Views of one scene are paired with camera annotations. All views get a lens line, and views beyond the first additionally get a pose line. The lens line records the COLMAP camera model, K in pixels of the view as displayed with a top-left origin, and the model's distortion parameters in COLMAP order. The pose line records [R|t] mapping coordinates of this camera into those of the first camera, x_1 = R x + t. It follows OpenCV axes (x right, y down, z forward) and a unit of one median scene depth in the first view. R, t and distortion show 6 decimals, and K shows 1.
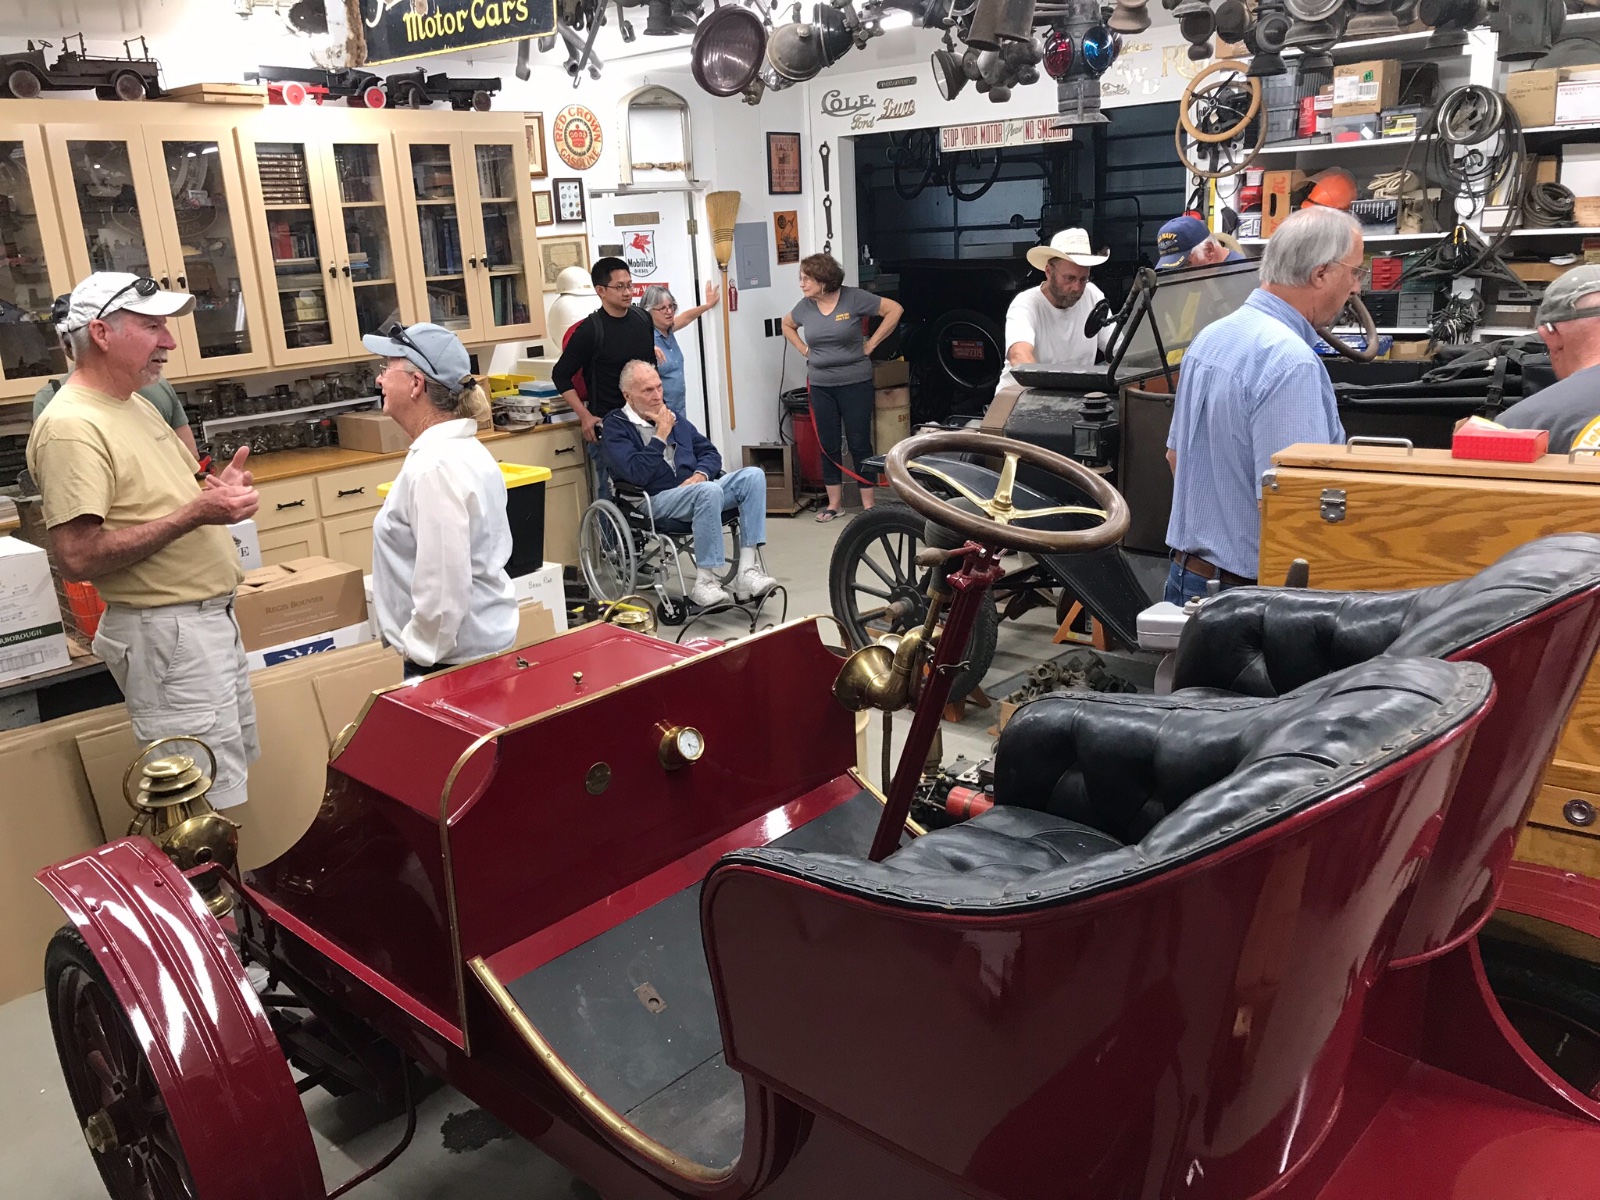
lens RADIAL K [[1299.7, 0, 809.7], [0, 1299.7, 607.1], [0, 0, 1]] dist [0.021038, -0.013749]
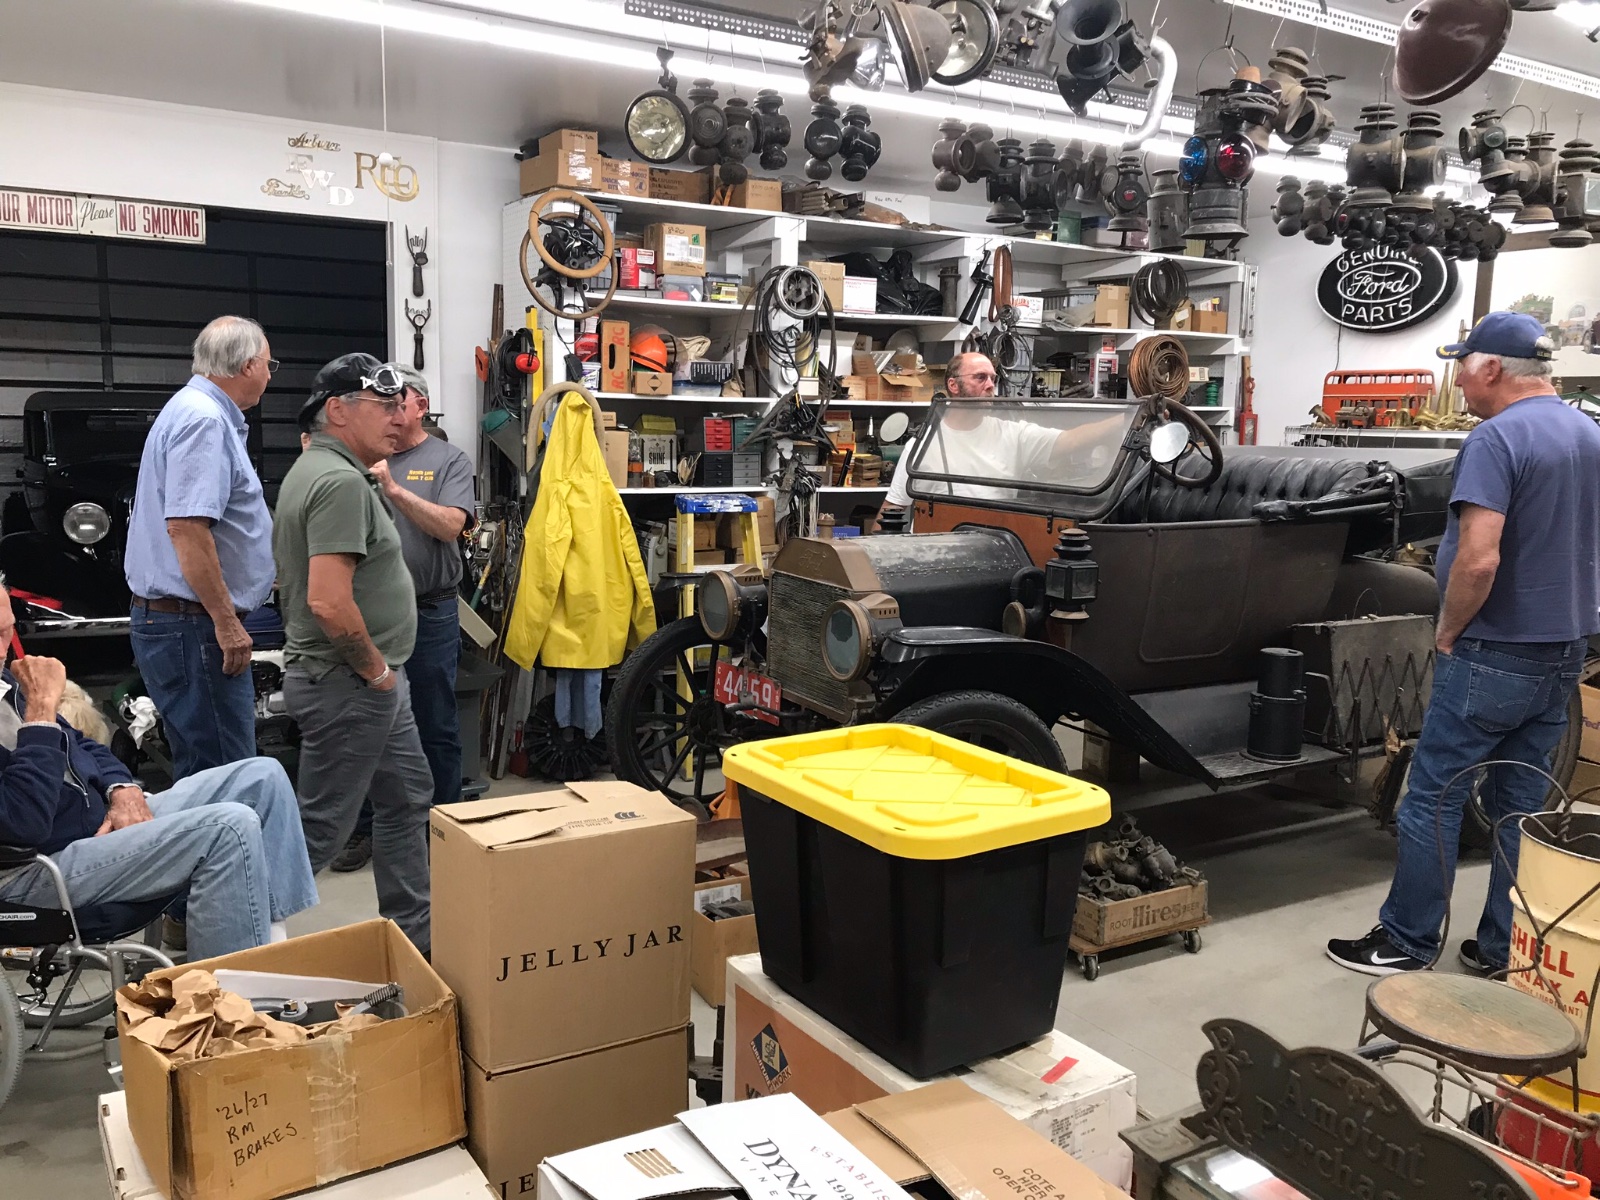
lens RADIAL K [[1299.7, 0, 808.6], [0, 1299.7, 592.5], [0, 0, 1]] dist [0.021038, -0.013749]
pose [[0.286231, -0.073025, 0.955374, -0.449076], [0.239028, 0.971009, 0.002607, -0.110842], [-0.927867, 0.227615, 0.295388, 0.600603]]
